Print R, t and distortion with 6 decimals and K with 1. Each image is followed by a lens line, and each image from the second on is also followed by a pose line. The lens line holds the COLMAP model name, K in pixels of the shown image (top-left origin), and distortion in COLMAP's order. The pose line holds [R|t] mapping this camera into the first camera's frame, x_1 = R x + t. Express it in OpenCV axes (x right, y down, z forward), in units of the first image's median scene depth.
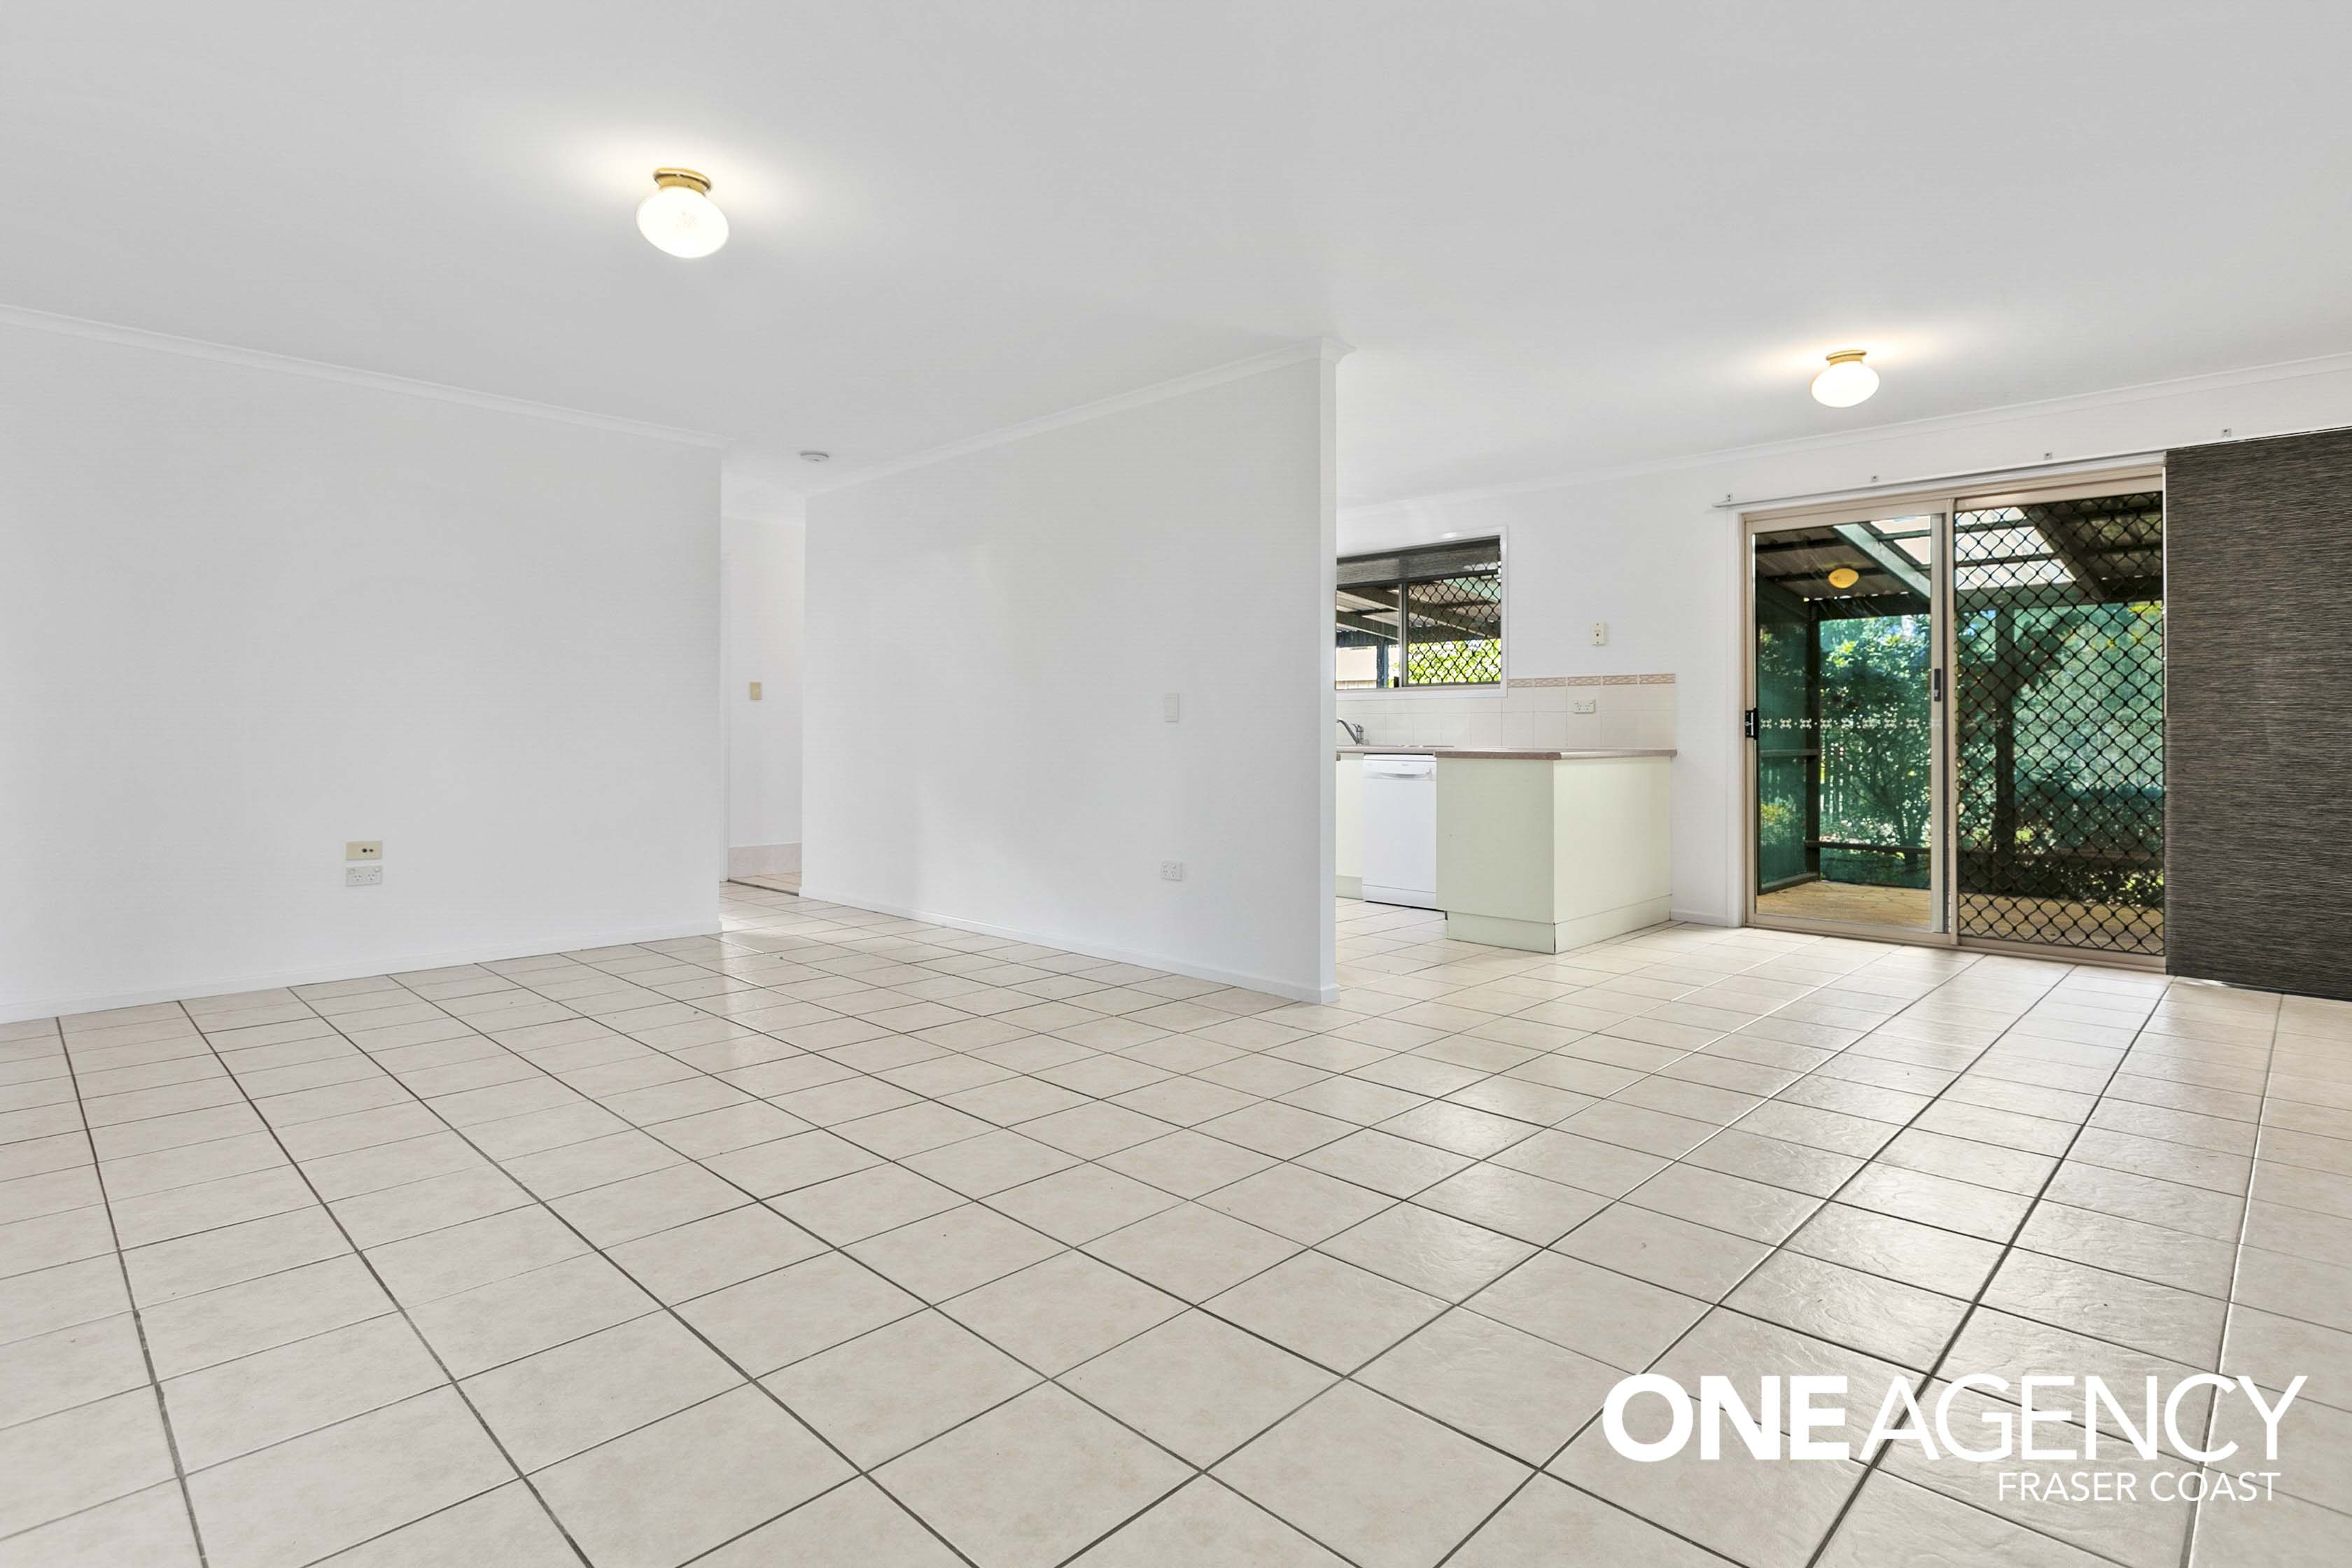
lens RADIAL K [[1157.4, 0, 1170.2], [0, 1157.4, 728.5], [0, 0, 1]] dist [0.000236, 0.000003]
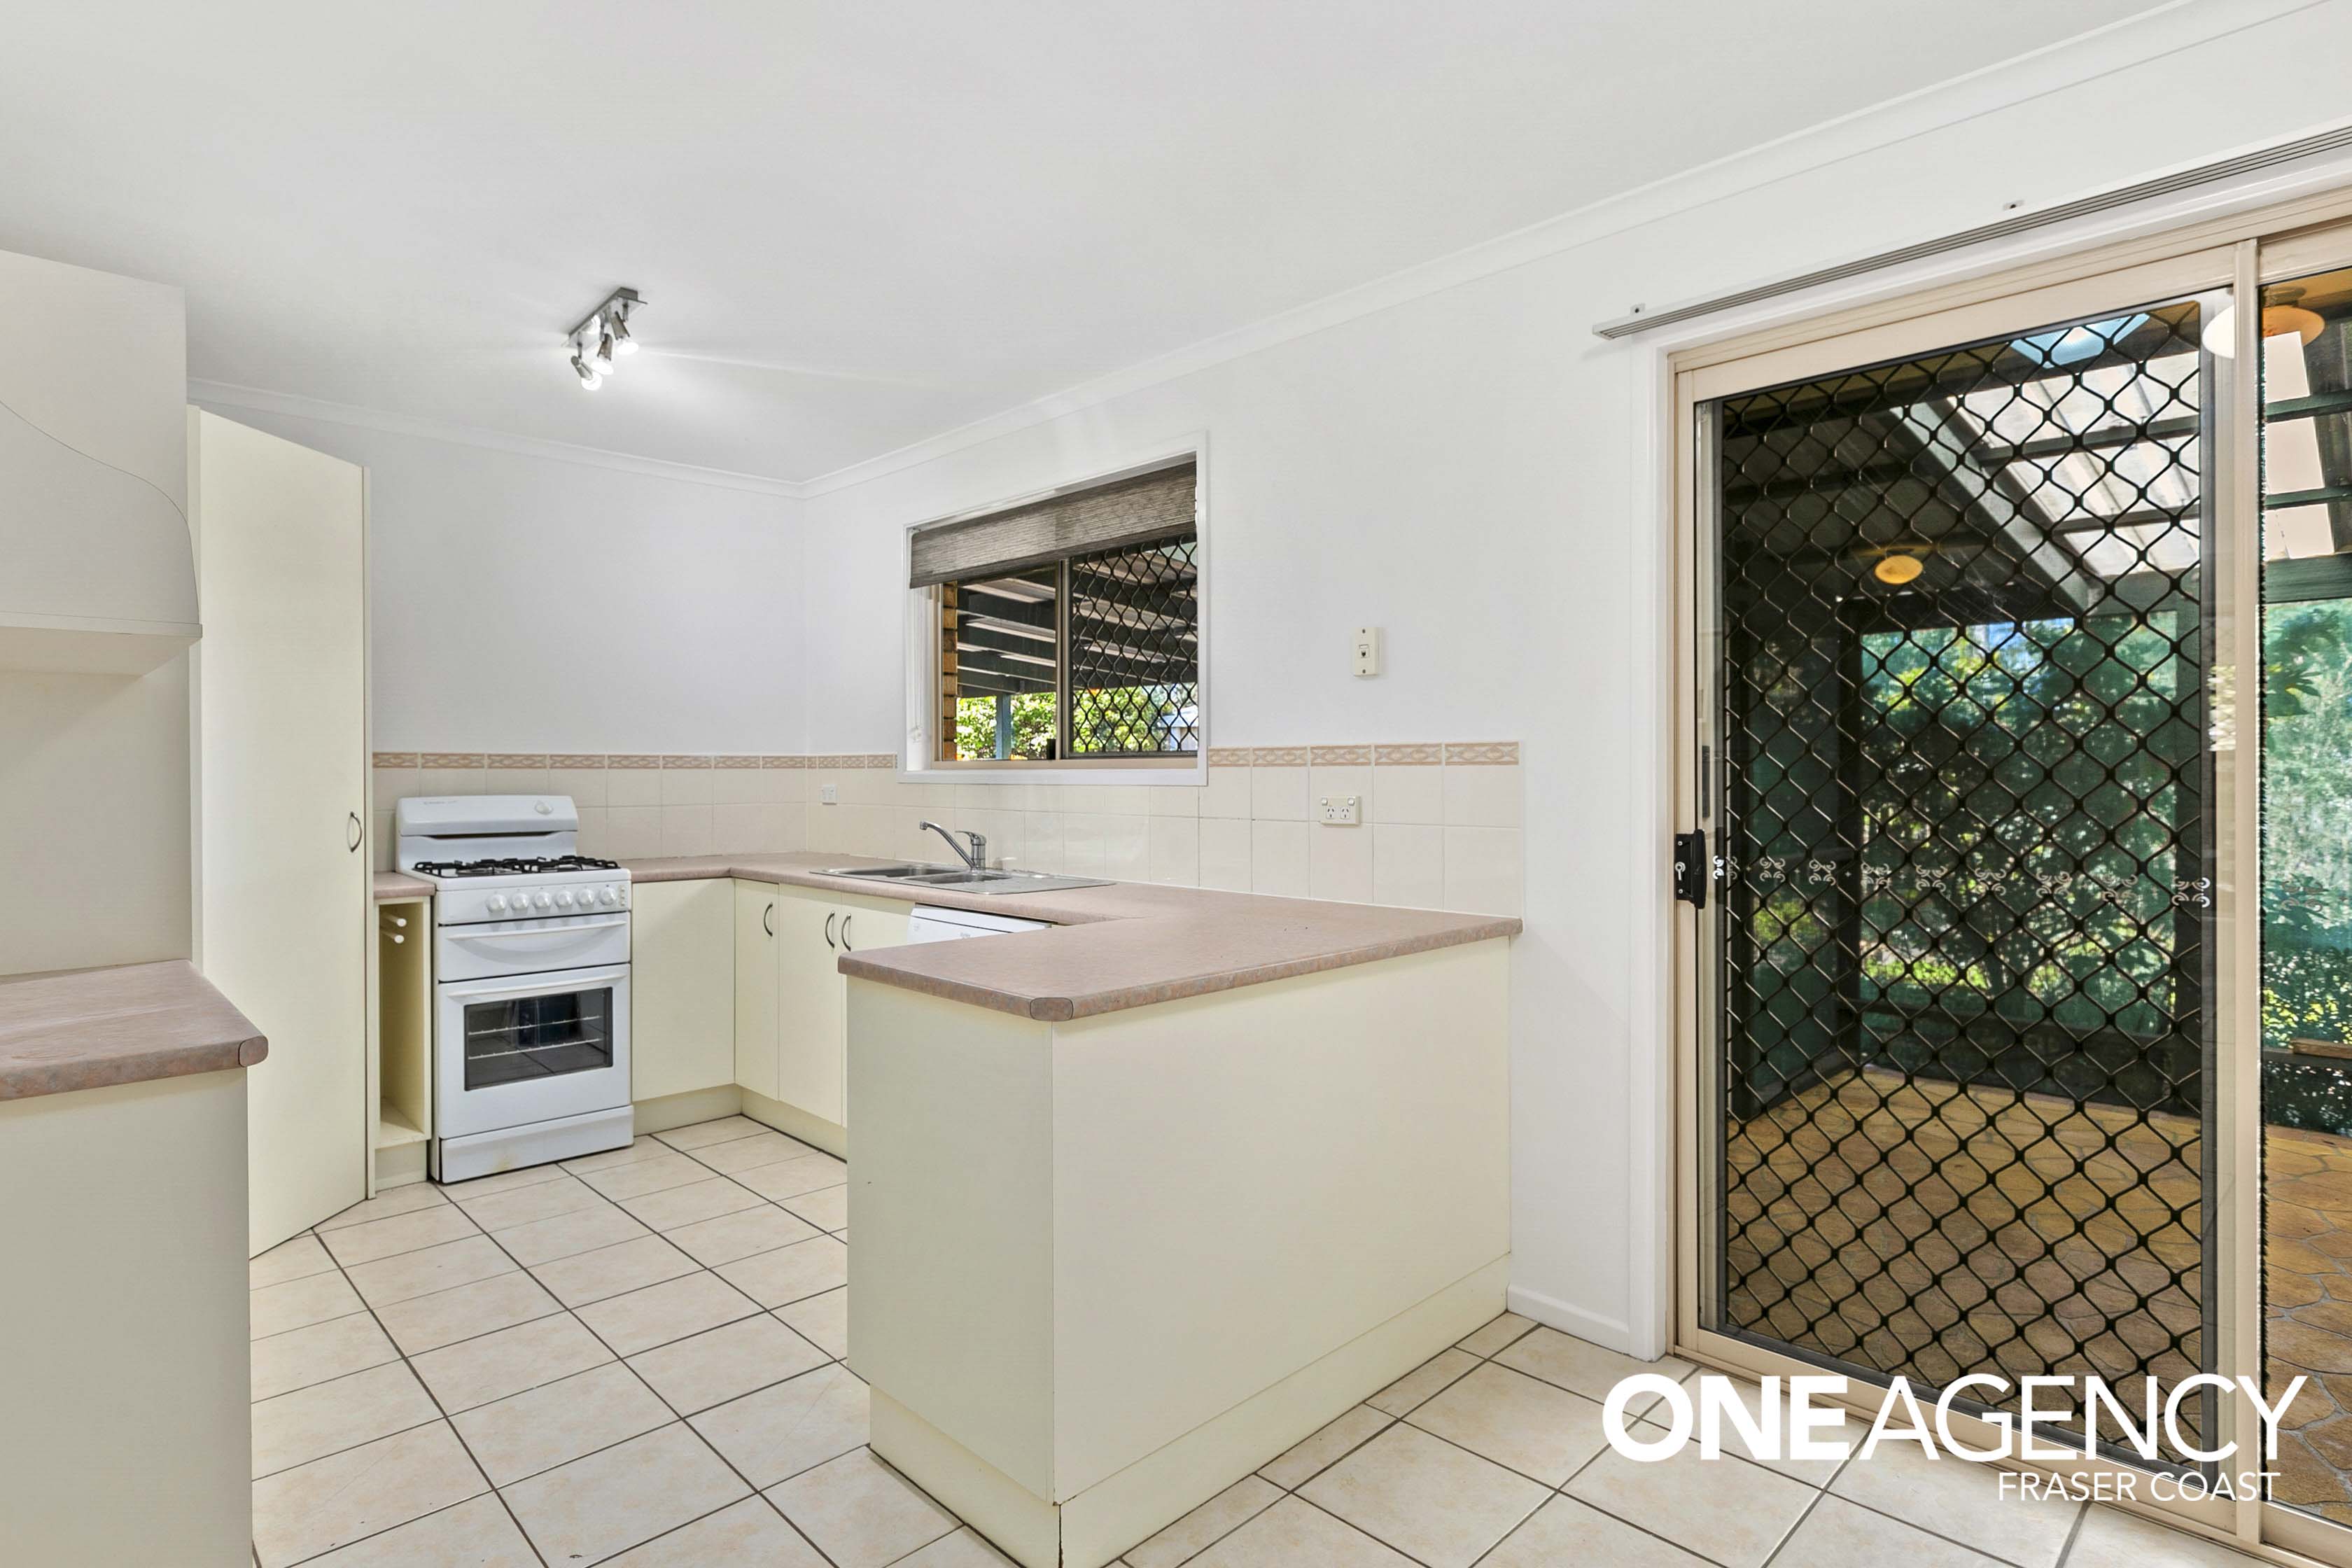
lens RADIAL K [[1190.2, 0, 1176.0], [0, 1190.2, 784.0], [0, 0, 1]] dist [0.000645, -0.000192]
pose [[0.999906, -0.005510, -0.012539, 0.272324], [0.005706, 0.999861, 0.015684, -0.034124], [0.012450, -0.015754, 0.999798, 0.482737]]
